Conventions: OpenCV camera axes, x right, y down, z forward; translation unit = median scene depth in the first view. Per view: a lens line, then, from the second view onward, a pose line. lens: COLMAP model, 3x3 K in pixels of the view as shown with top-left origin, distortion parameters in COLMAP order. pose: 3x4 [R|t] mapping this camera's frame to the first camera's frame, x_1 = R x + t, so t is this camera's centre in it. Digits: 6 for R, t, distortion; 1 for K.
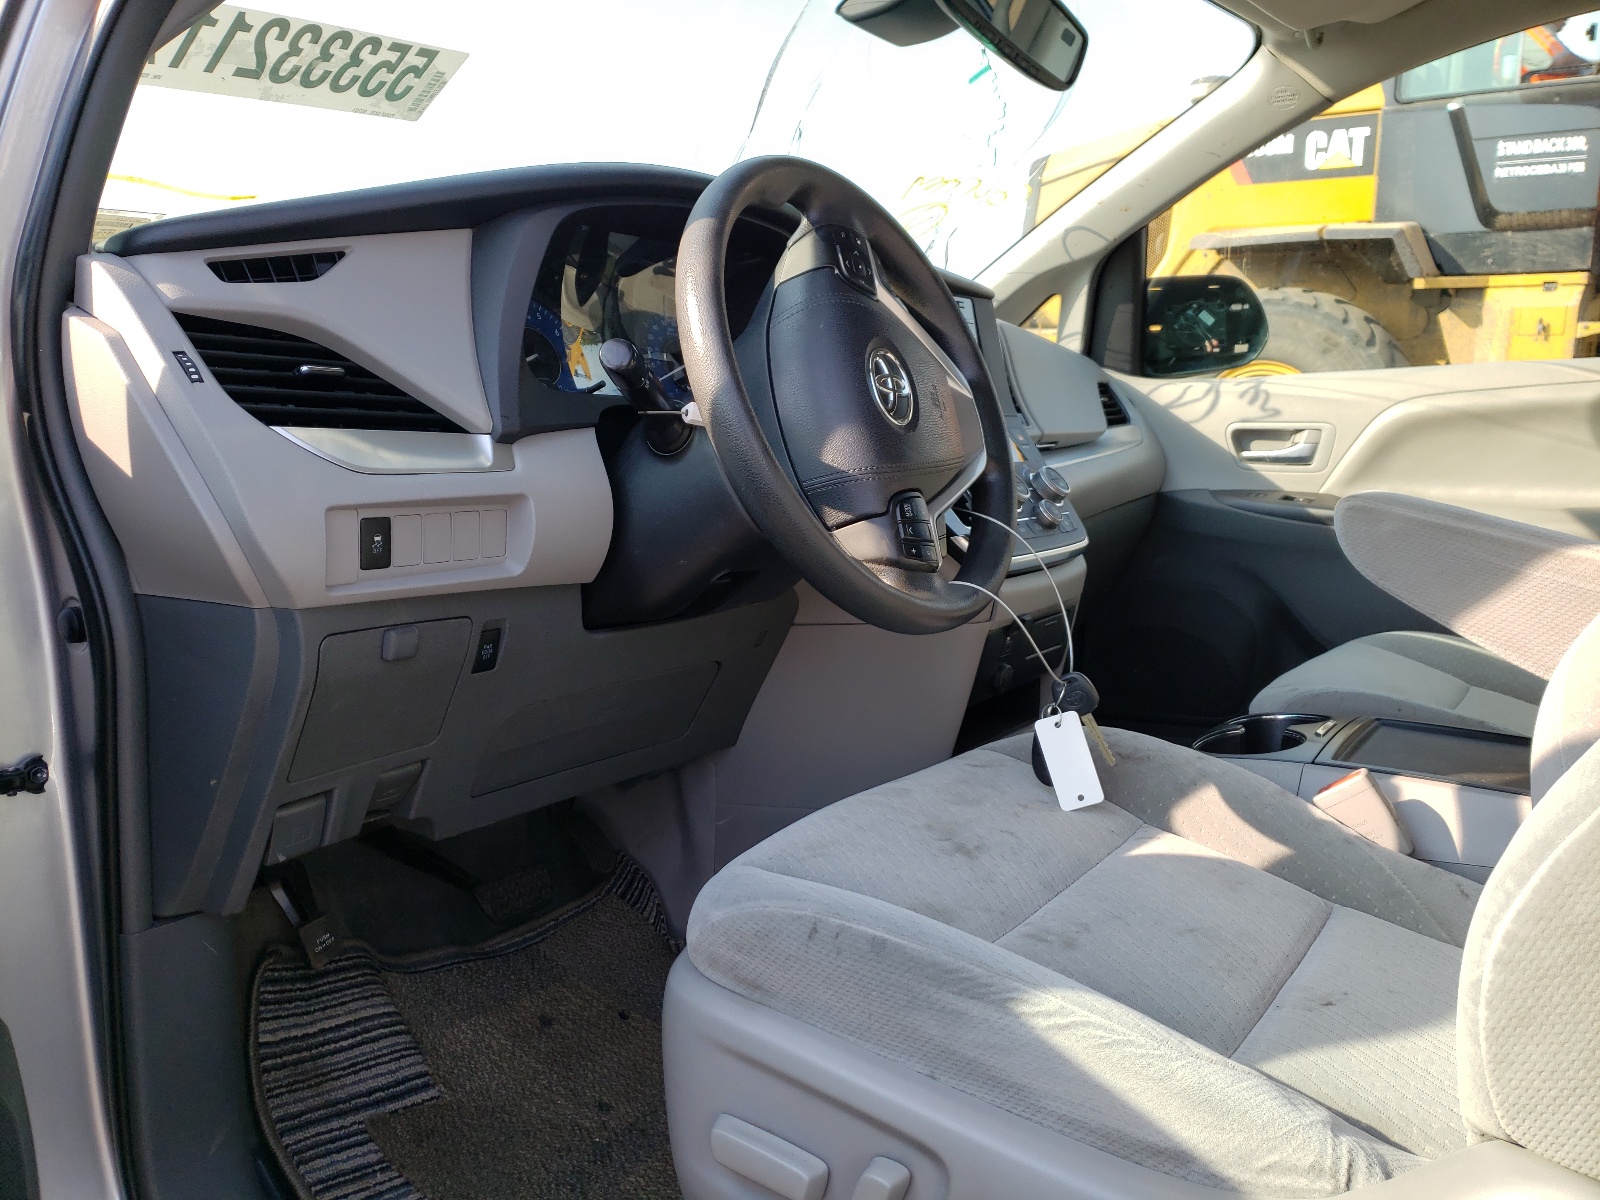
lens RADIAL K [[1180.1, 0, 800.0], [0, 1180.1, 600.0], [0, 0, 1]] dist [0.115092, -0.280154]
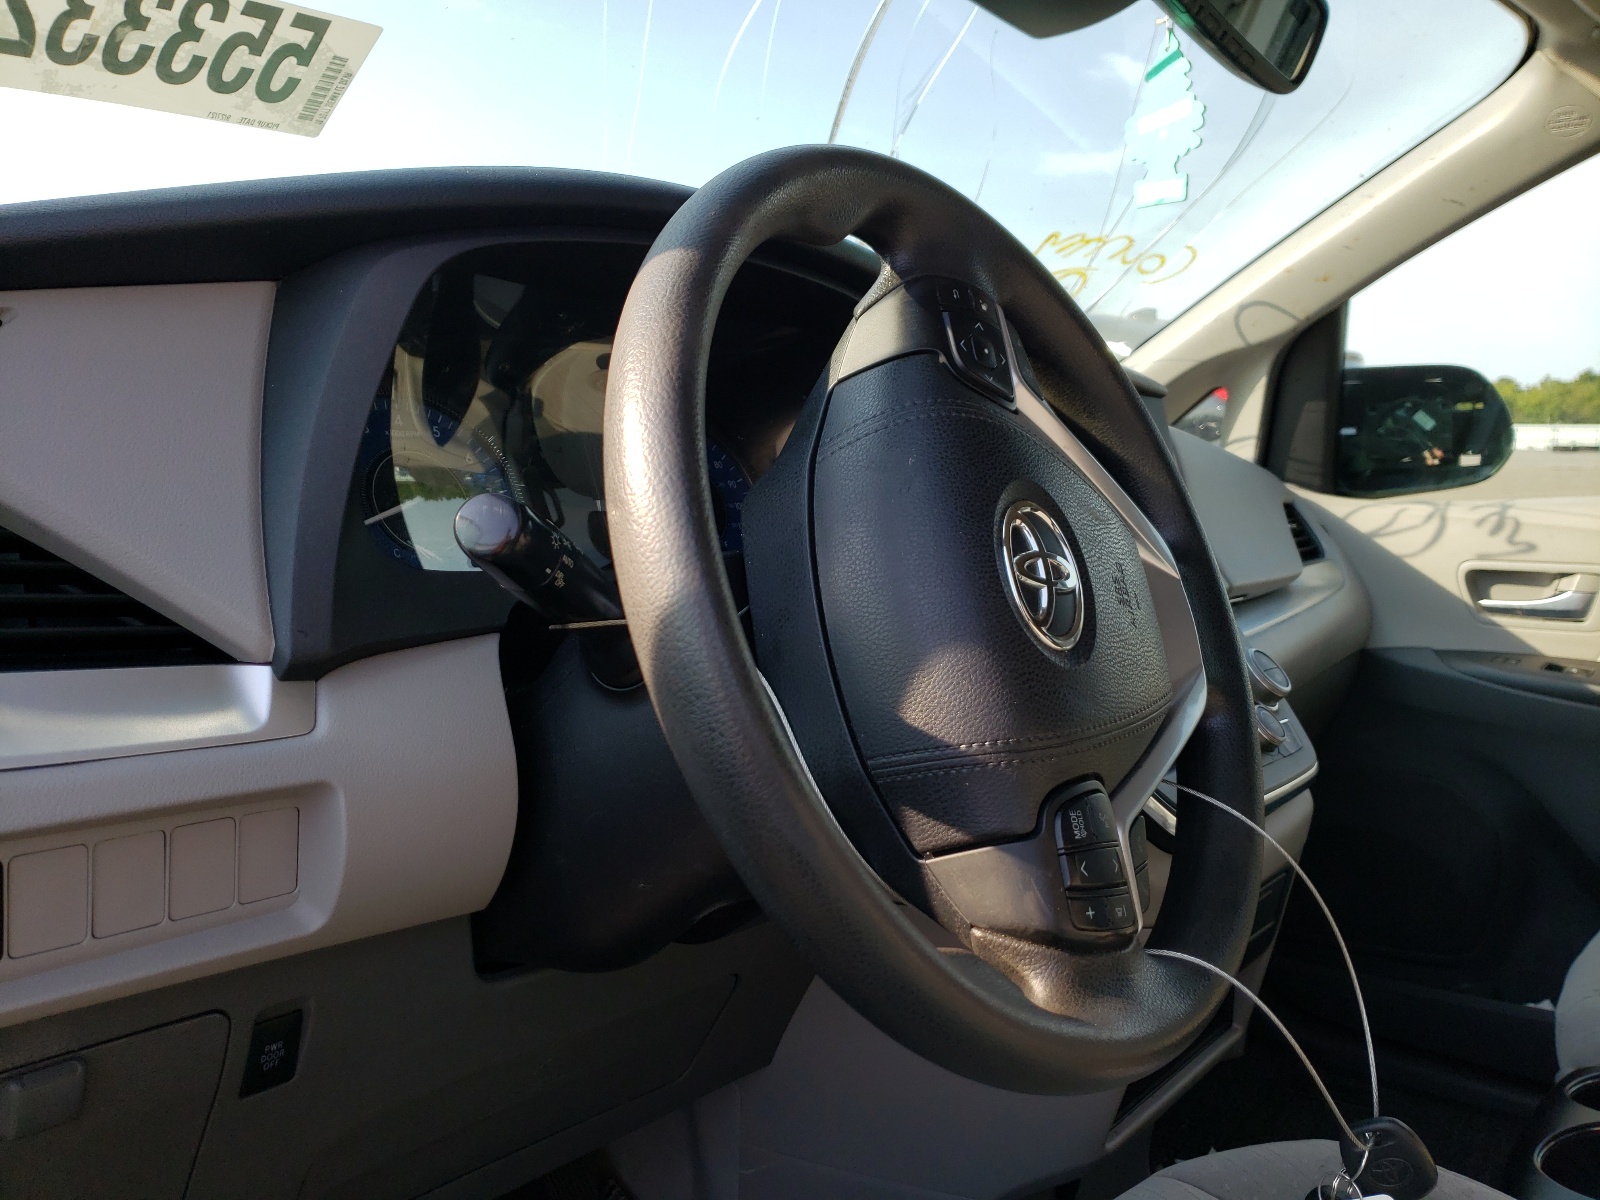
lens RADIAL K [[1114.9, 0, 800.0], [0, 1114.9, 600.0], [0, 0, 1]] dist [0.064042, -0.106795]
pose [[0.996262, 0.022133, -0.083494, 0.010229], [-0.026722, 0.998169, -0.054262, -0.126121], [0.082140, 0.056291, 0.995030, 0.452742]]
